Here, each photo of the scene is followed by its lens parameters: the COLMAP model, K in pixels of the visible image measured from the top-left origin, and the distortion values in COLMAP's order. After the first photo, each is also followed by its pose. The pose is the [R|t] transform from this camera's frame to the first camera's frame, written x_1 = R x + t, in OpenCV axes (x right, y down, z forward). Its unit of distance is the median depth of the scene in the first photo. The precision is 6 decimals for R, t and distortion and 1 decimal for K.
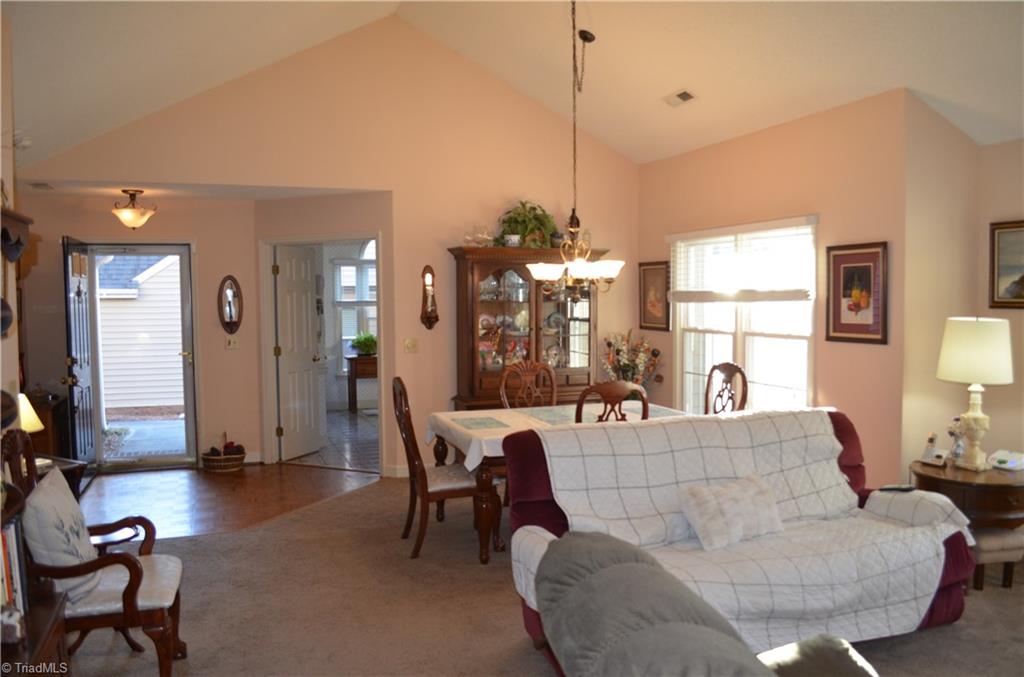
lens RADIAL K [[808.8, 0, 518.2], [0, 808.8, 346.1], [0, 0, 1]] dist [-0.077991, 0.005498]
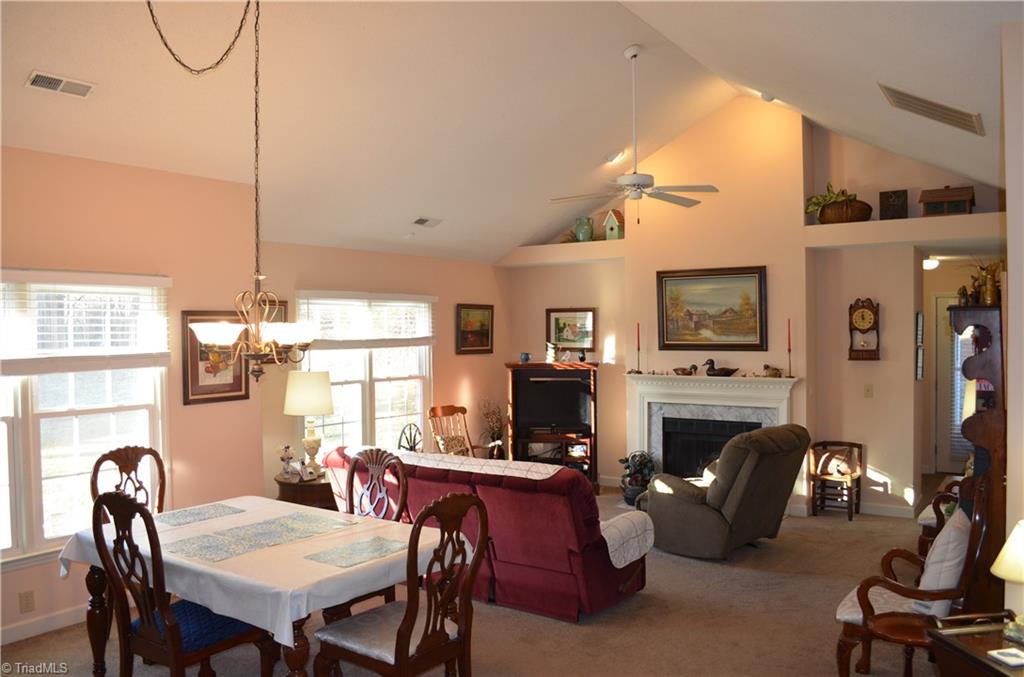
lens RADIAL K [[808.8, 0, 518.2], [0, 808.8, 346.1], [0, 0, 1]] dist [-0.077991, 0.005498]
pose [[-0.568197, -0.005247, 0.822876, -0.699174], [0.063466, 0.996722, 0.050179, -0.108137], [-0.820441, 0.080736, -0.566001, 1.272217]]
